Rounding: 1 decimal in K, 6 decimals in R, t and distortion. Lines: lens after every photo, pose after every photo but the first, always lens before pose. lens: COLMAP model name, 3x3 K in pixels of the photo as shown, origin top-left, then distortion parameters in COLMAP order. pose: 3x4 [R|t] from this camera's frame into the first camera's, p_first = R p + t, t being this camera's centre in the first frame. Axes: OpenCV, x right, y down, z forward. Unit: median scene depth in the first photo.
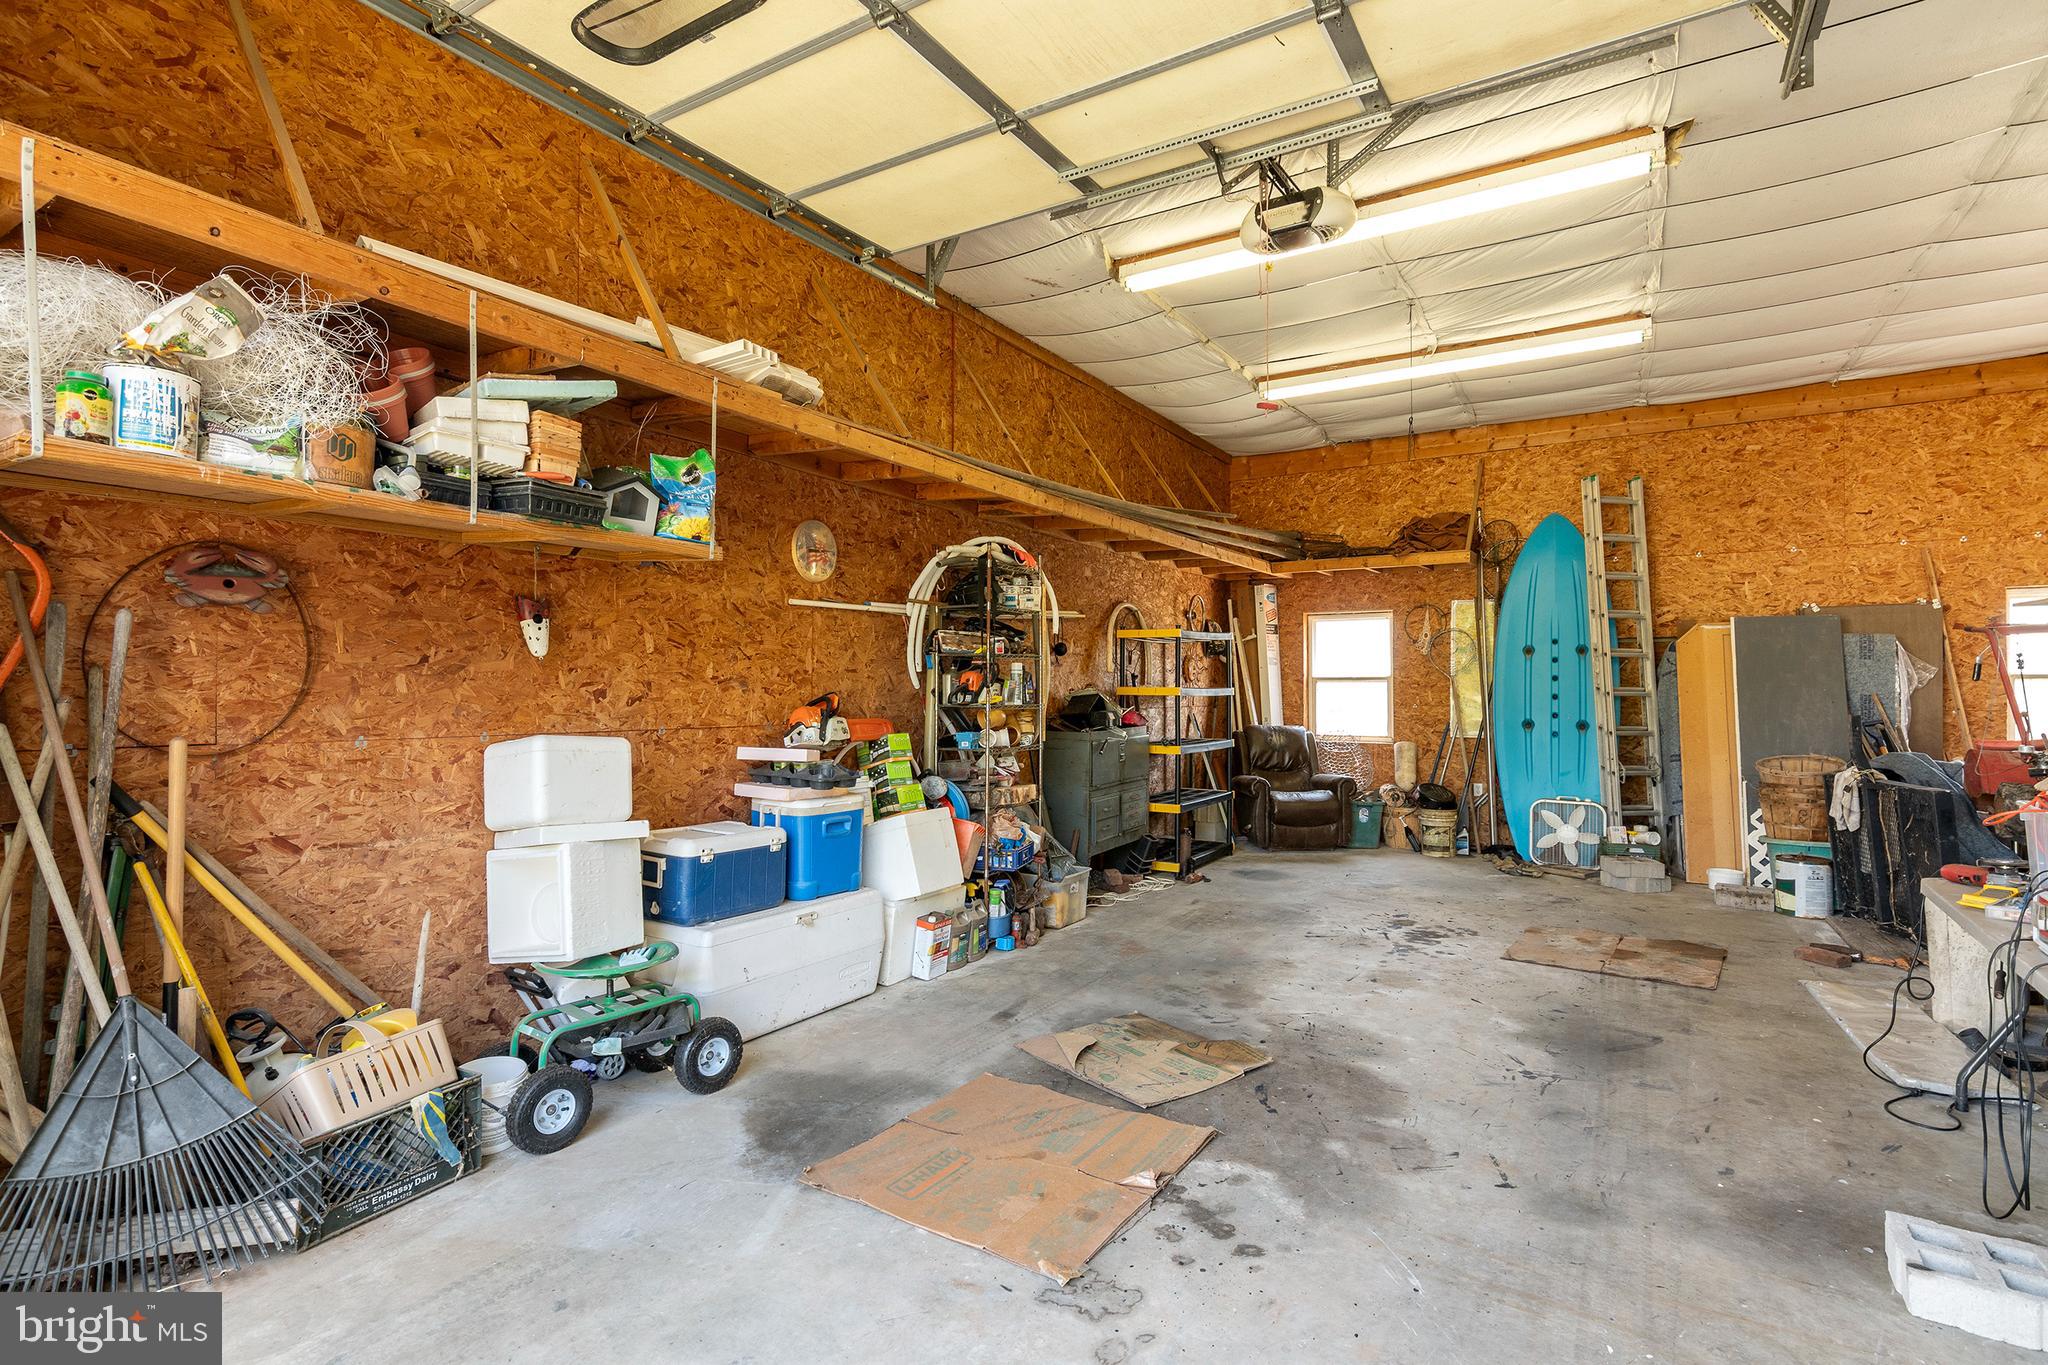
lens RADIAL K [[1014.0, 0, 1024.0], [0, 1014.0, 682.5], [0, 0, 1]] dist [0.001059, 0.000074]
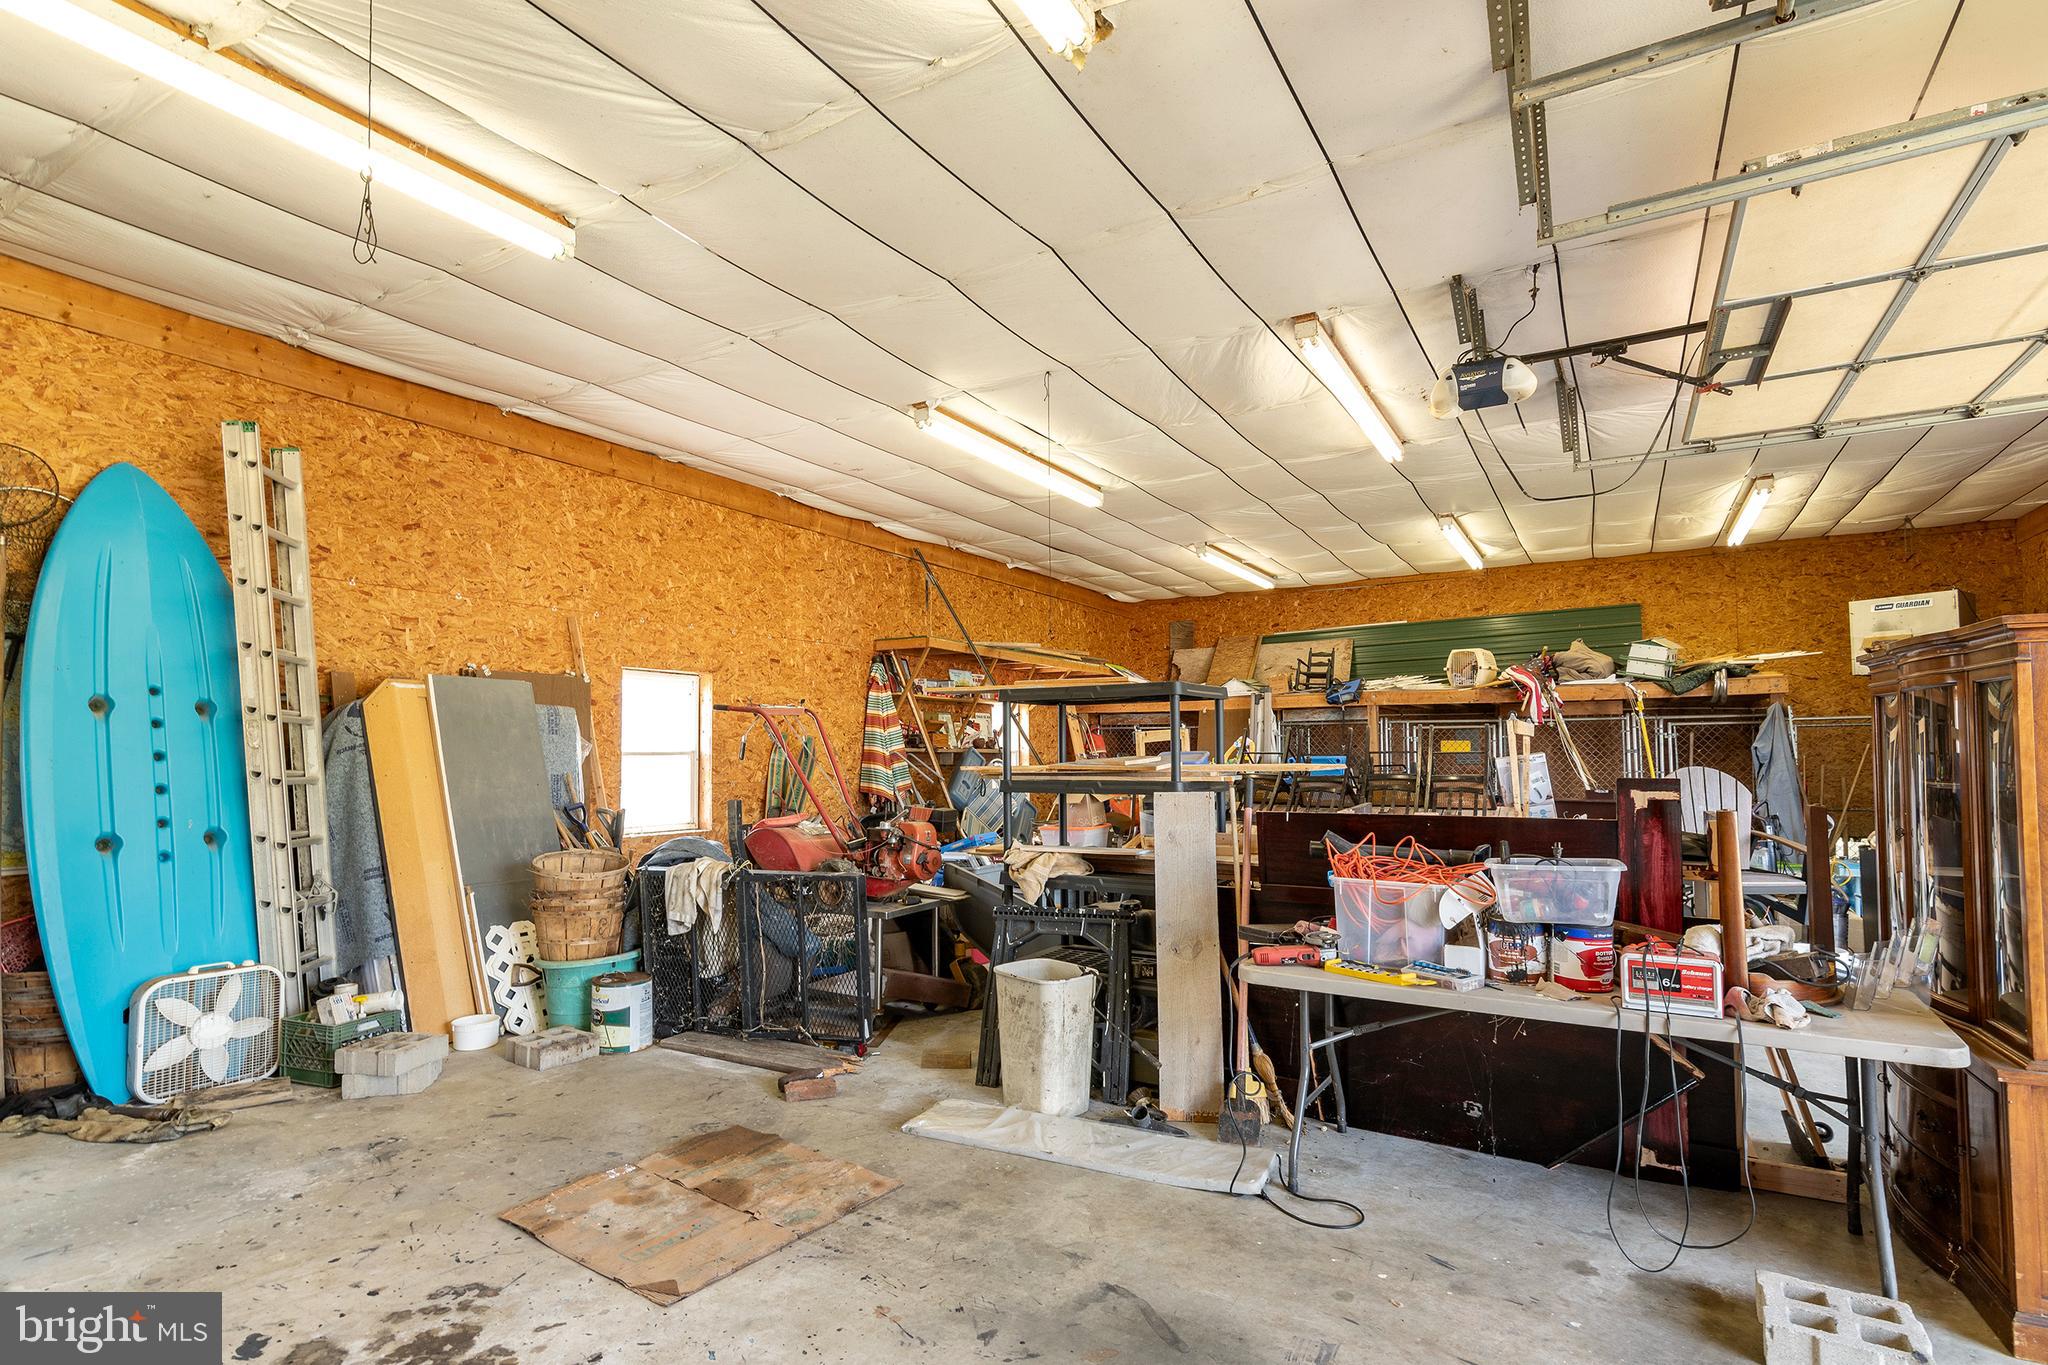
lens RADIAL K [[981.4, 0, 1020.8], [0, 981.4, 718.4], [0, 0, 1]] dist [0.000361, -0.000072]
pose [[-0.019576, 0.033120, 0.999260, -0.038078], [-0.001521, 0.999449, -0.033156, -0.010405], [-0.999807, -0.002169, -0.019515, 0.701027]]
